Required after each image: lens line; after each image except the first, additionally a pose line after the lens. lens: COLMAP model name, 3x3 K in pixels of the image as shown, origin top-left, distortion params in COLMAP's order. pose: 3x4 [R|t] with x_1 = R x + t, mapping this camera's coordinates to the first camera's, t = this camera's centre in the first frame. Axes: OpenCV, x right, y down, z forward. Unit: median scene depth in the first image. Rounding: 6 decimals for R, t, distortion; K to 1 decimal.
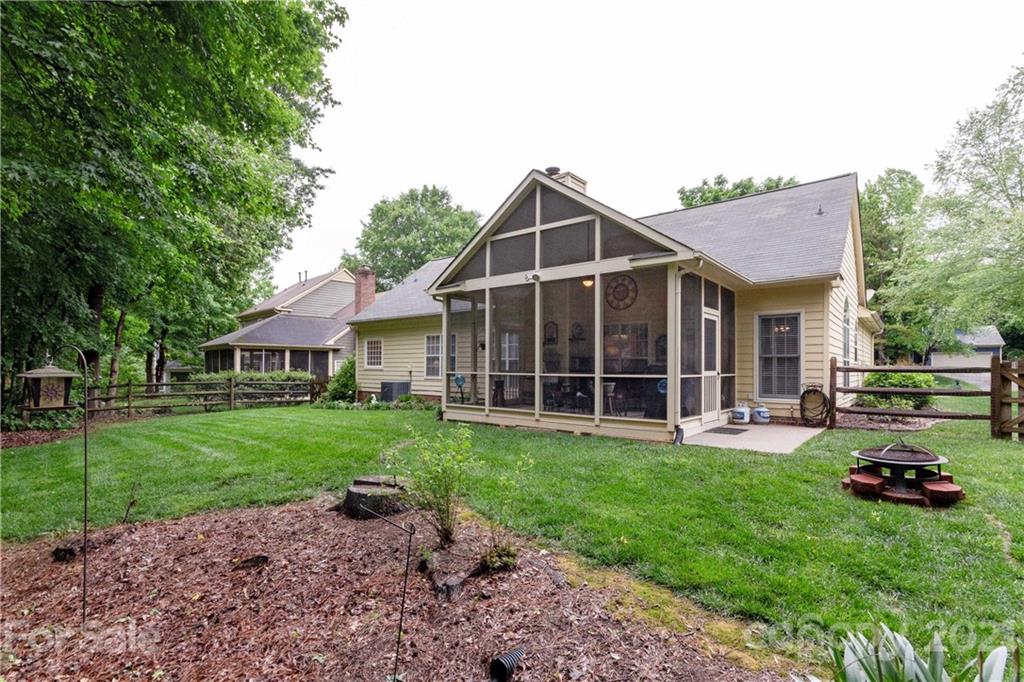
lens RADIAL K [[471.0, 0, 517.0], [0, 471.0, 345.5], [0, 0, 1]] dist [0.001805, 0.000787]
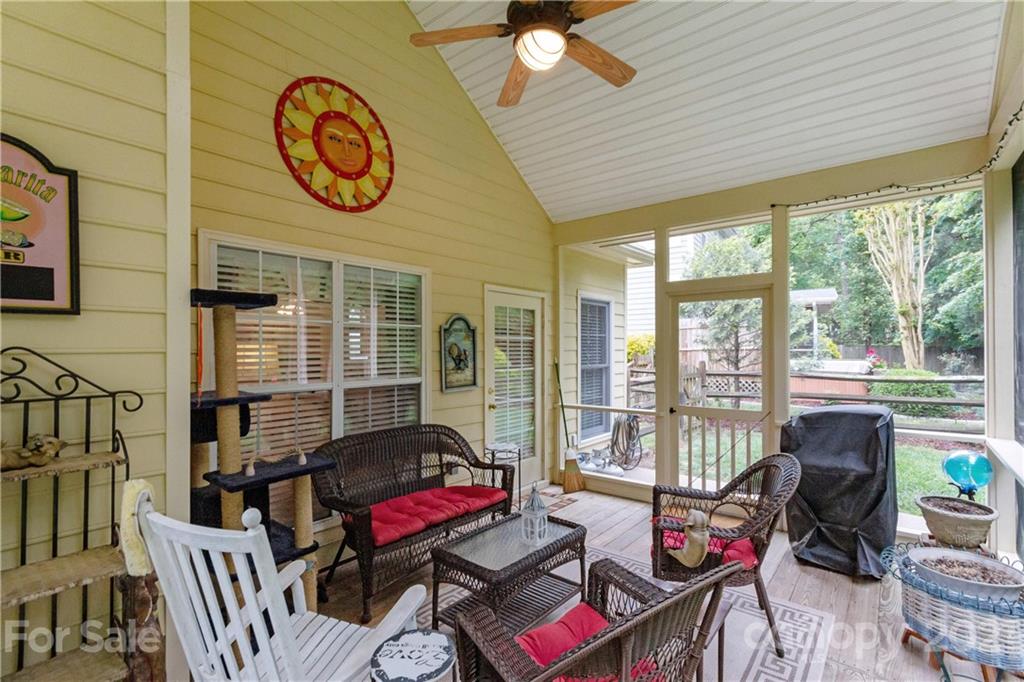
lens RADIAL K [[471.0, 0, 517.0], [0, 471.0, 345.5], [0, 0, 1]] dist [0.001805, 0.000787]
pose [[-0.024138, 0.006379, 0.999688, -0.055347], [-0.031482, 0.999479, -0.007138, 0.002152], [-0.999213, -0.031645, -0.023924, 0.891804]]
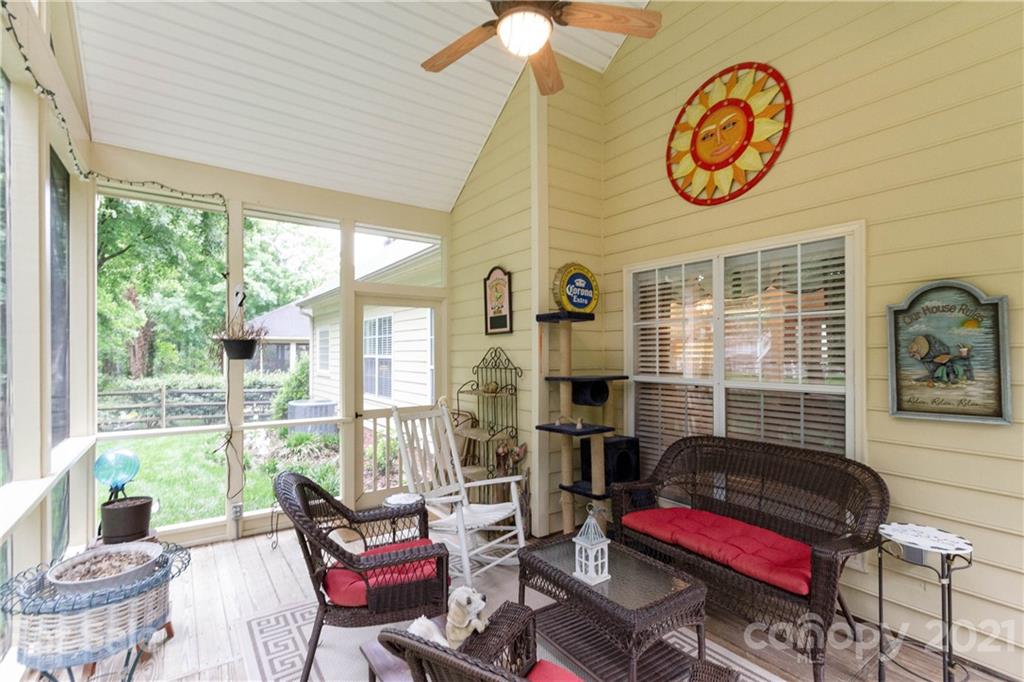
lens RADIAL K [[471.0, 0, 517.0], [0, 471.0, 345.5], [0, 0, 1]] dist [0.001805, 0.000787]
pose [[0.970553, -0.012827, -0.240545, 0.169435], [0.019755, 0.999456, 0.026410, -0.003881], [0.240075, -0.030384, 0.970279, 0.703608]]
